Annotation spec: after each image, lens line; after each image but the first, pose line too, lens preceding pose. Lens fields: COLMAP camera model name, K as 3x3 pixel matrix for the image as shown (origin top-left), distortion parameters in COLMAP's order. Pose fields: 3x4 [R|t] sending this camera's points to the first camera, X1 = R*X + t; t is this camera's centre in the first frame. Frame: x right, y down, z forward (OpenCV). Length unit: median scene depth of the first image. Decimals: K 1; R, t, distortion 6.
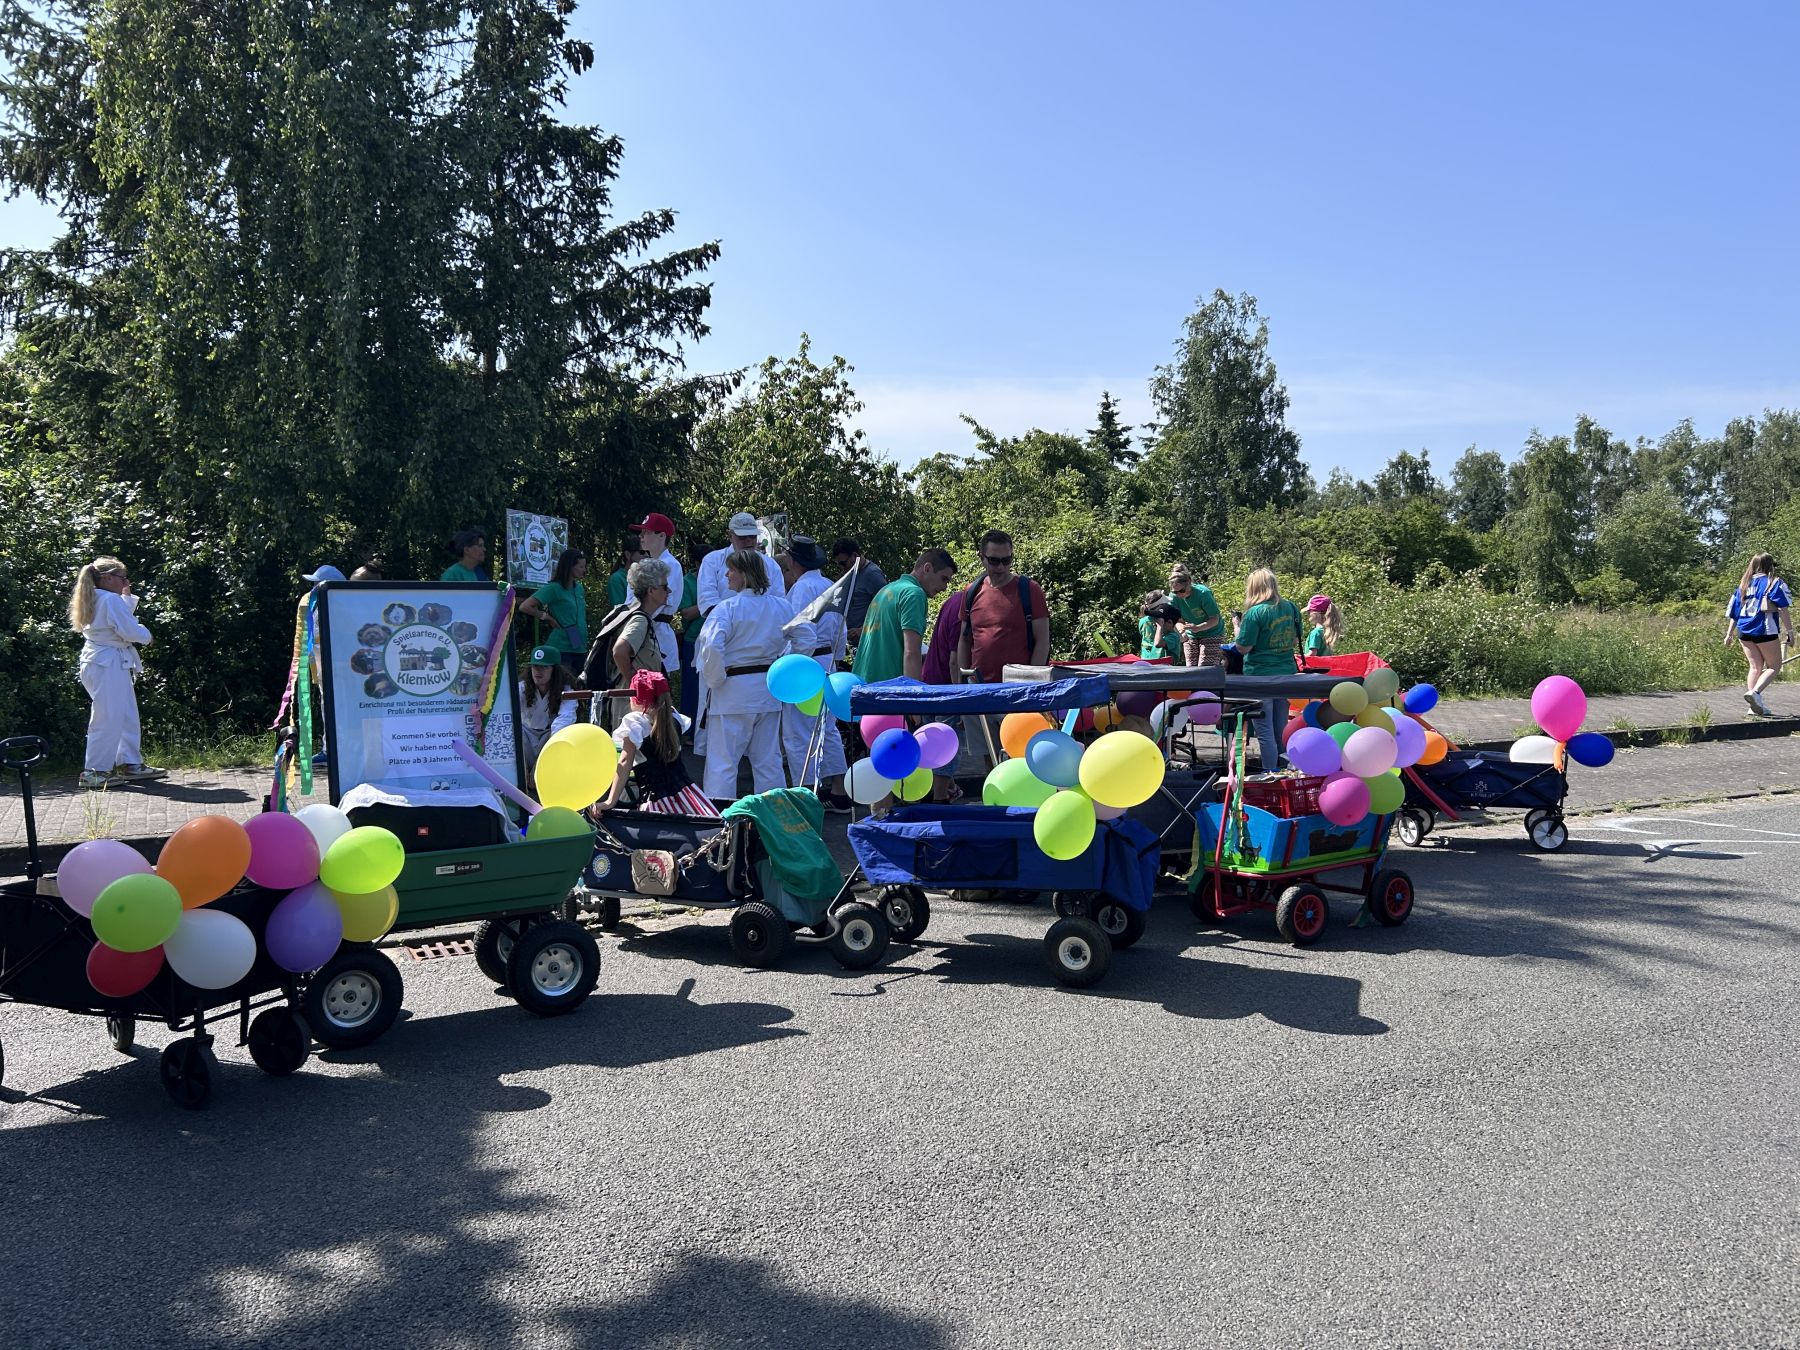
lens RADIAL K [[1357.3, 0, 887.2], [0, 1357.3, 685.4], [0, 0, 1]] dist [0.049669, -0.049288]
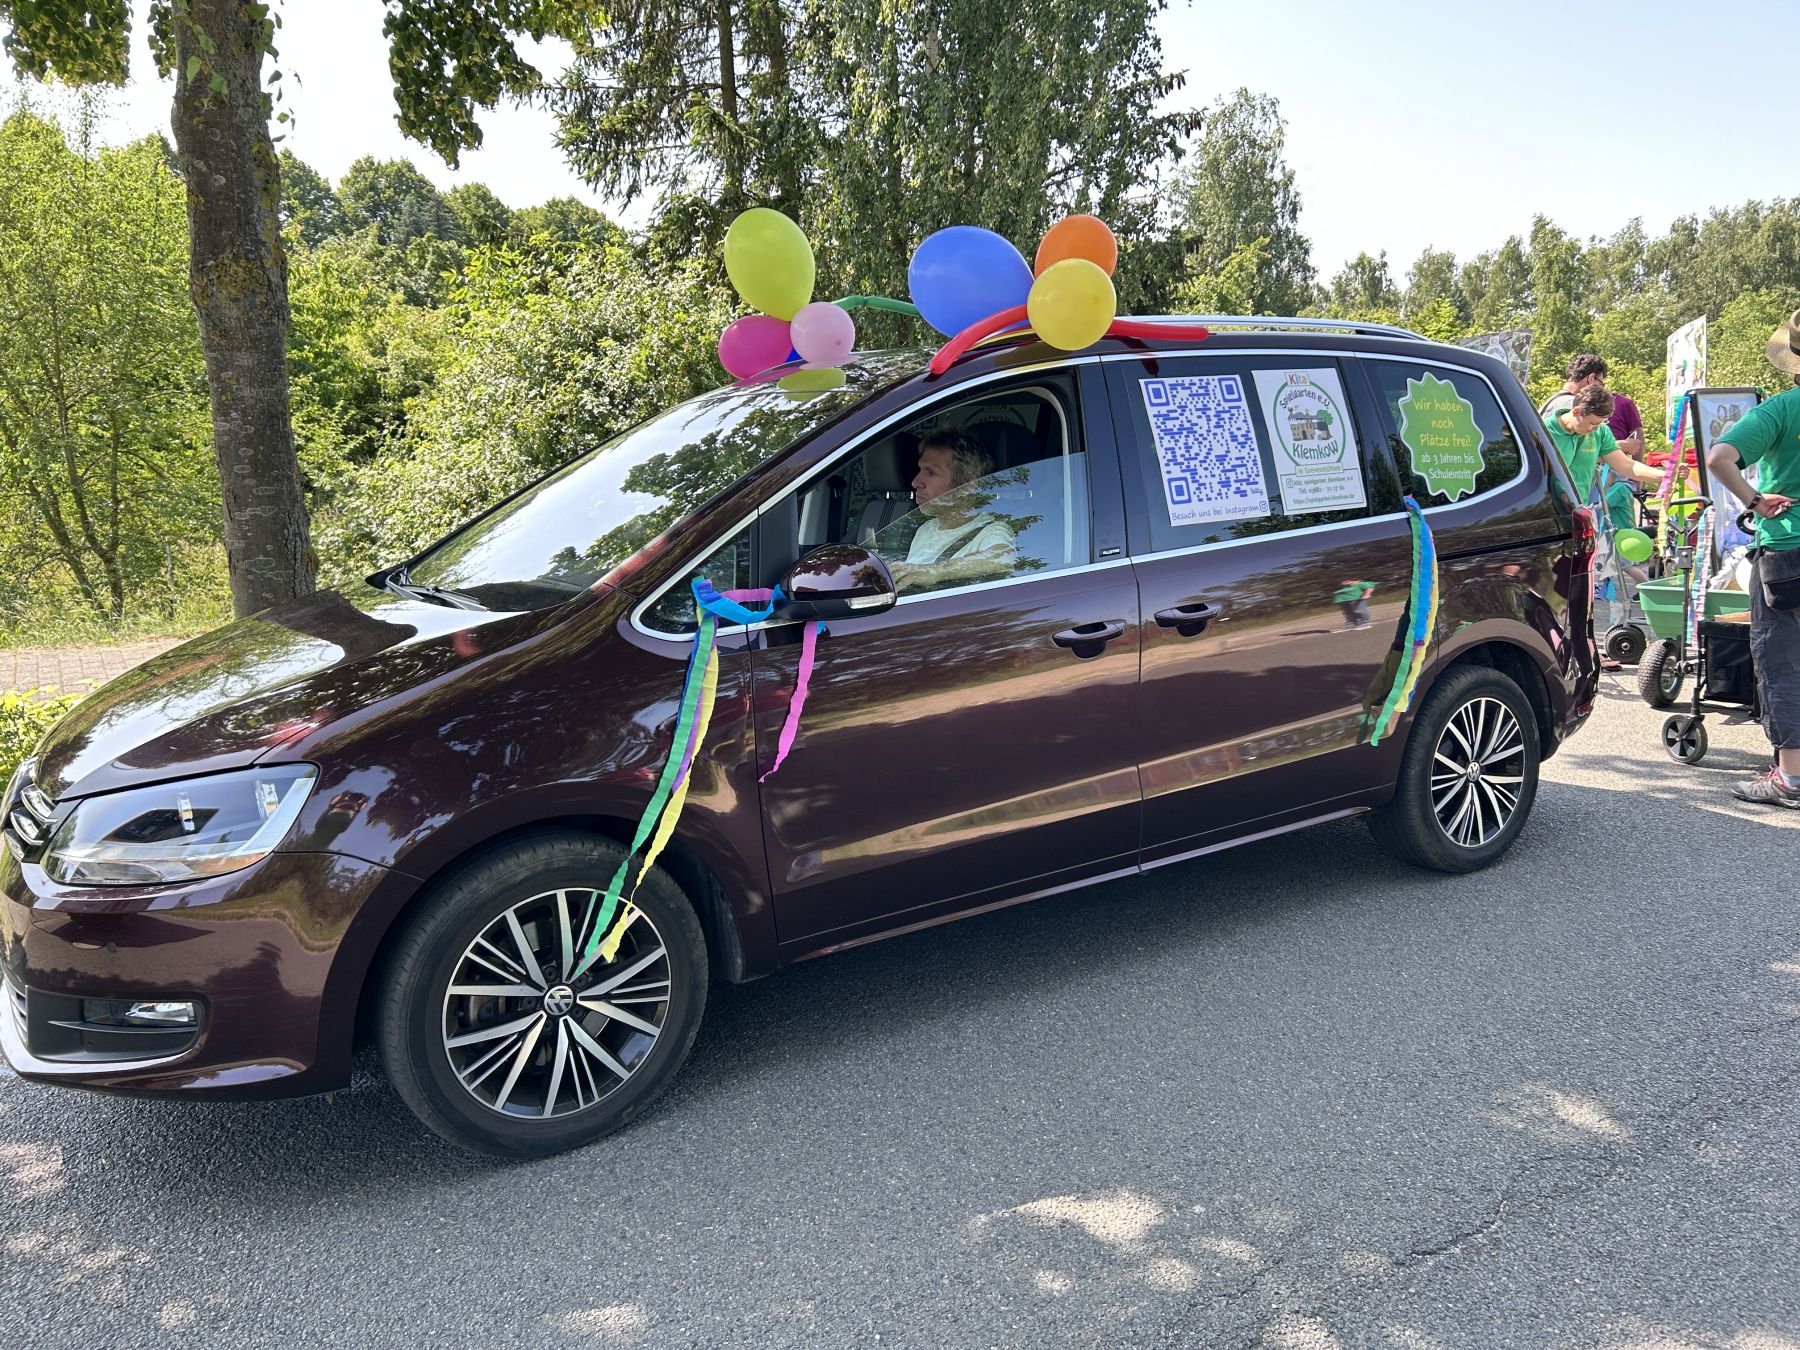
lens RADIAL K [[1357.3, 0, 903.7], [0, 1357.3, 659.8], [0, 0, 1]] dist [0.049669, -0.049288]
pose [[0.996516, -0.032105, 0.076969, -0.561509], [0.022826, 0.992687, 0.118541, 0.005013], [-0.080211, -0.116371, 0.989962, -0.134676]]
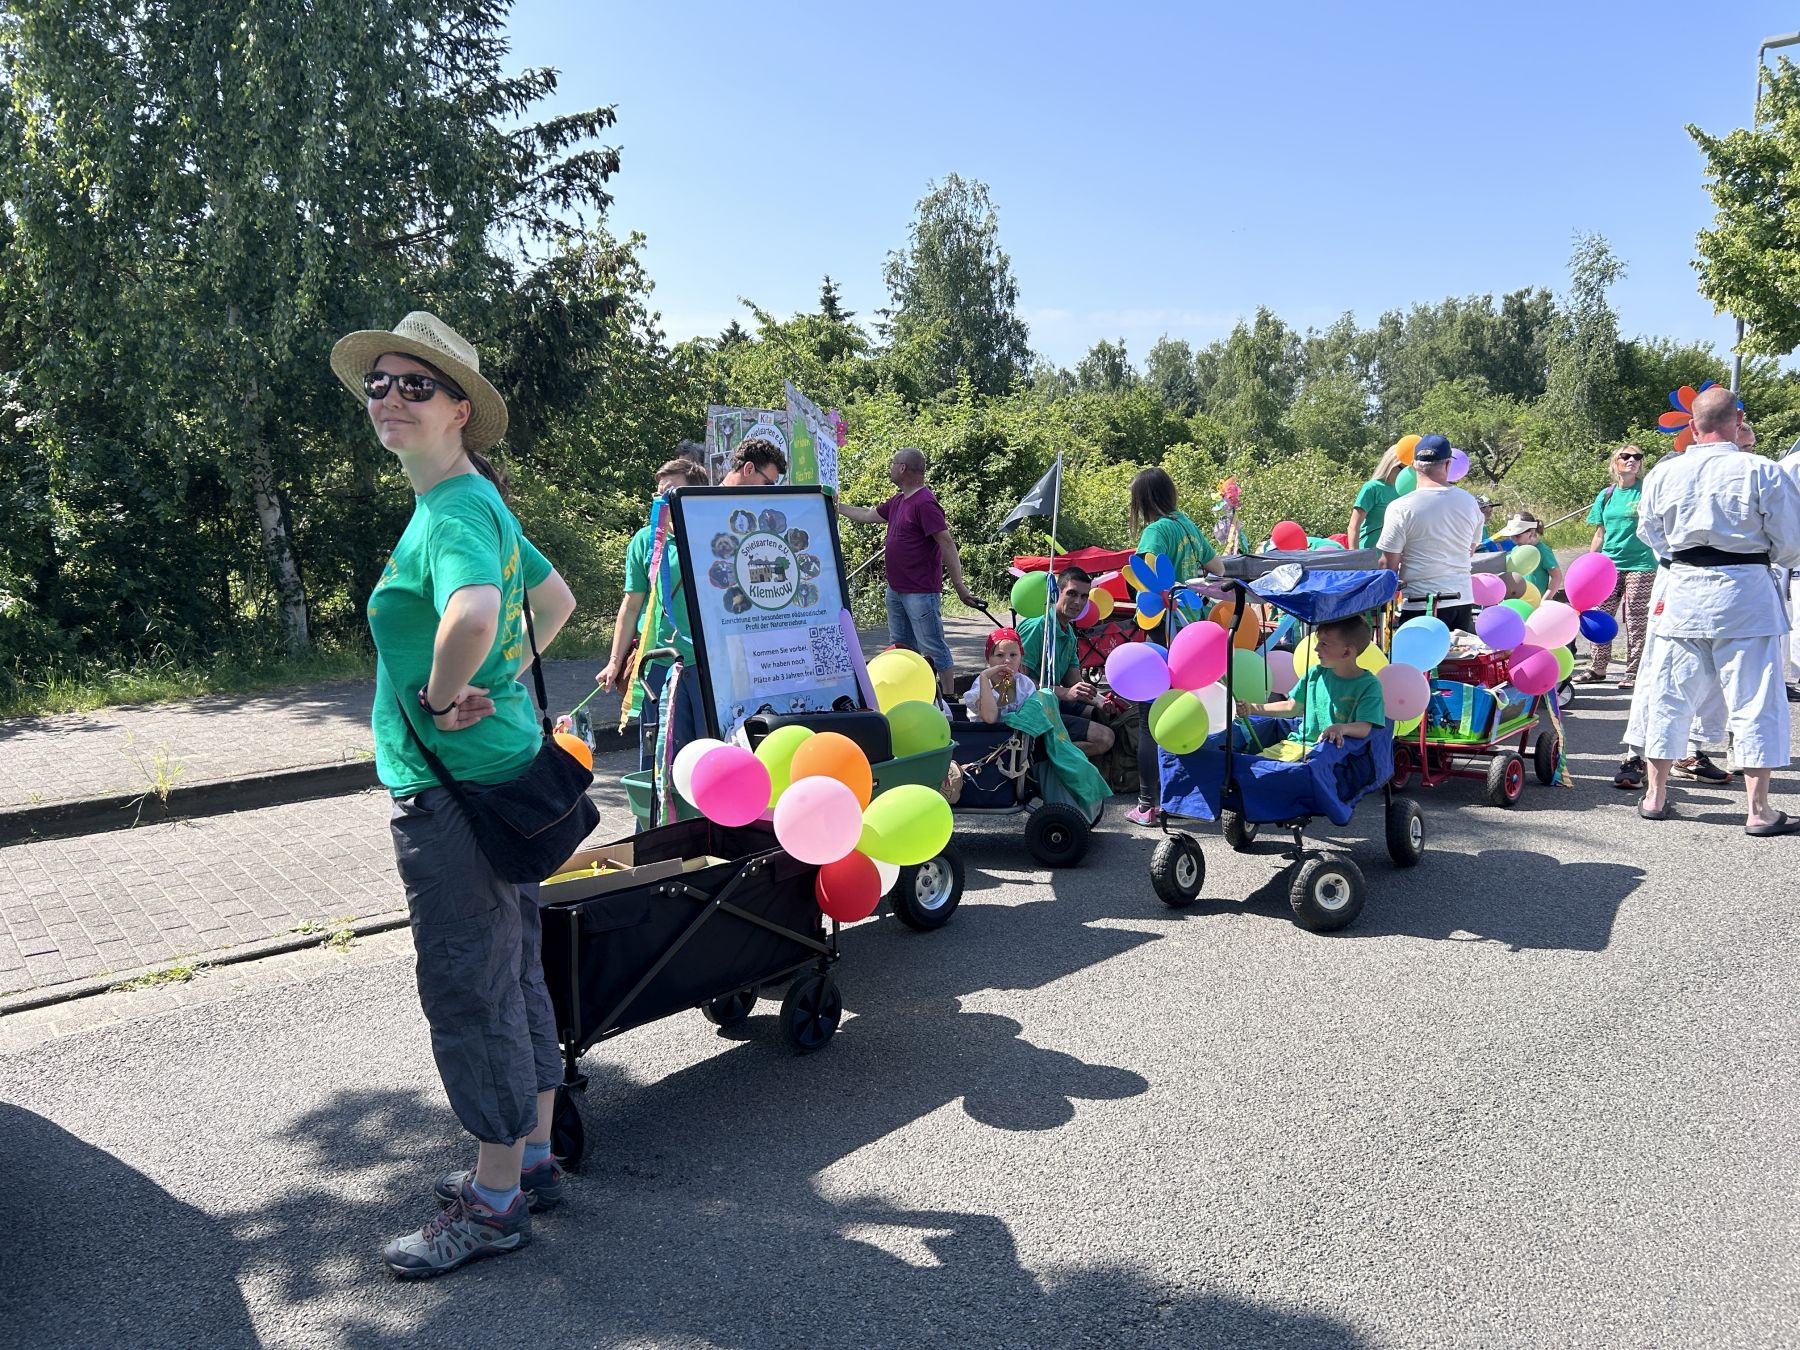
lens RADIAL K [[1357.3, 0, 900.2], [0, 1357.3, 681.6], [0, 0, 1]] dist [0.049669, -0.049288]
pose [[0.973706, -0.049215, 0.222428, -0.210774], [0.031671, 0.996148, 0.081766, -0.007426], [-0.225596, -0.072571, 0.971514, 0.031595]]
